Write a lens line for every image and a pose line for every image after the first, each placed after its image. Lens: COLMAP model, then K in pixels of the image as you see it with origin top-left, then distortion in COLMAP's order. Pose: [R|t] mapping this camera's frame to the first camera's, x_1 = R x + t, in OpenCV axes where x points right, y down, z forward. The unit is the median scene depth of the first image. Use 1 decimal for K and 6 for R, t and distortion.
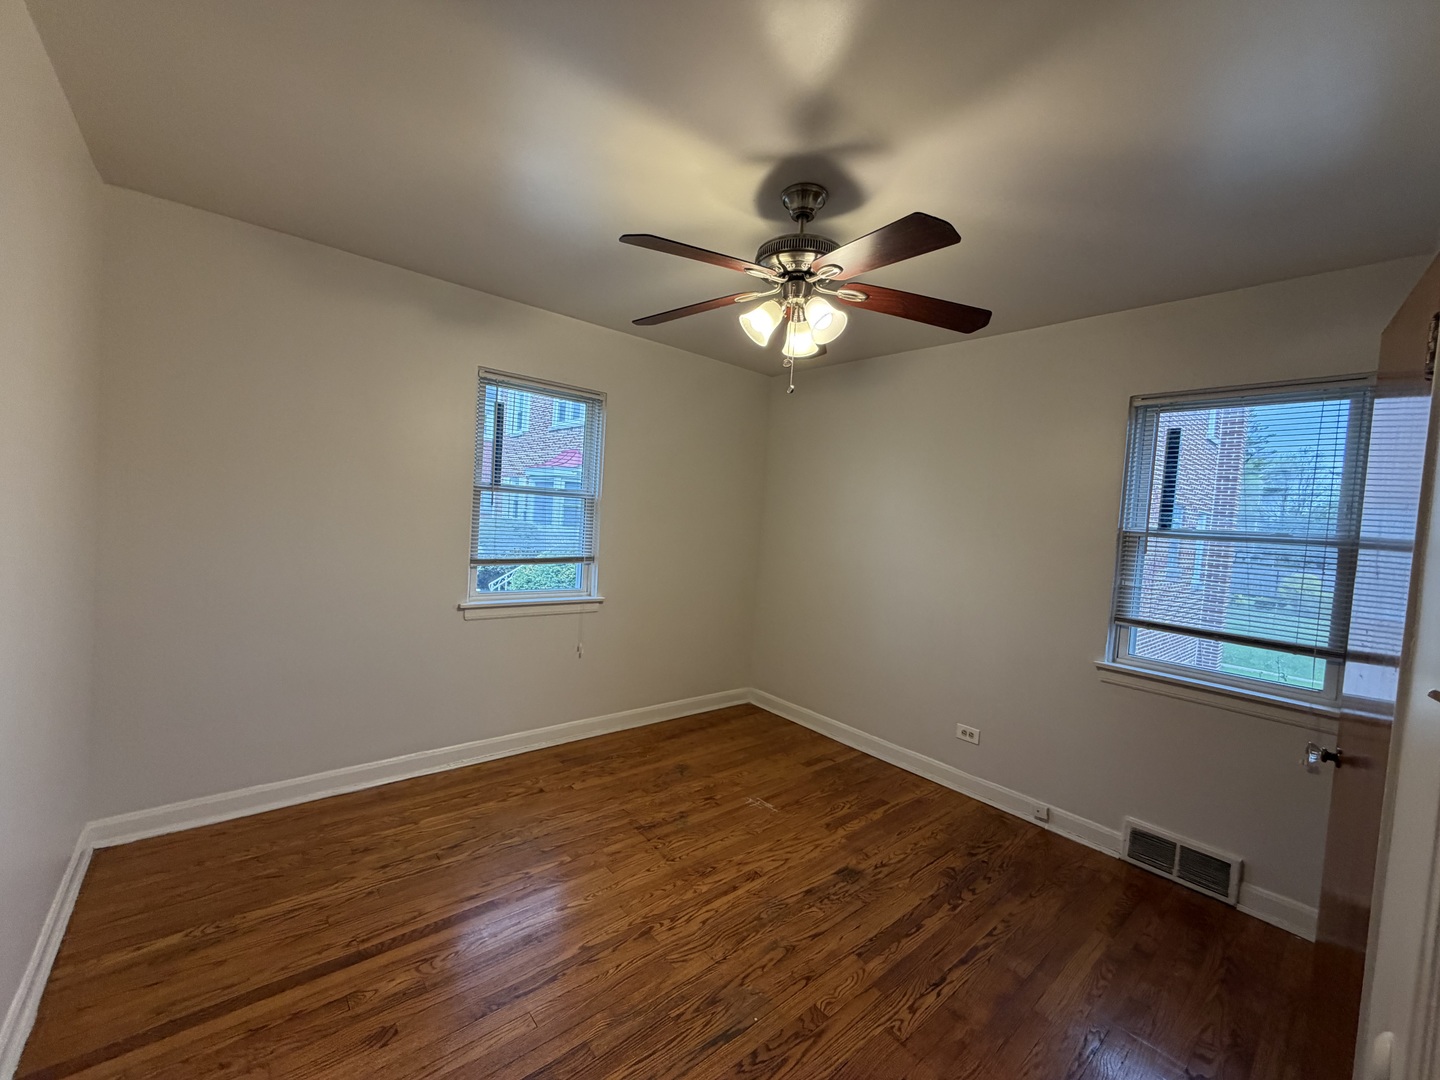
lens RADIAL K [[573.8, 0, 690.5], [0, 573.8, 547.2], [0, 0, 1]] dist [-0.000799, 0.000401]
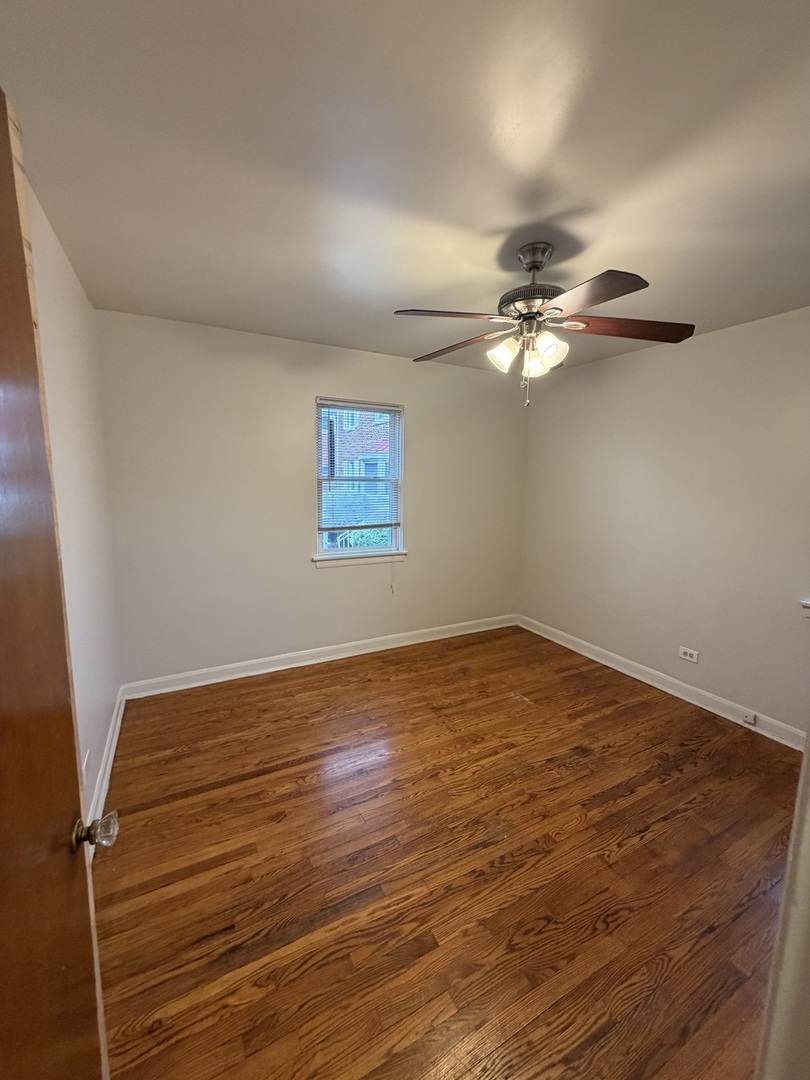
lens RADIAL K [[430.4, 0, 389.1], [0, 430.4, 541.3], [0, 0, 1]] dist [-0.000799, 0.000401]
pose [[0.974199, -0.021094, -0.224703, 0.069901], [0.041043, 0.995579, 0.084483, -0.045207], [0.221927, -0.091526, 0.970758, -0.073903]]
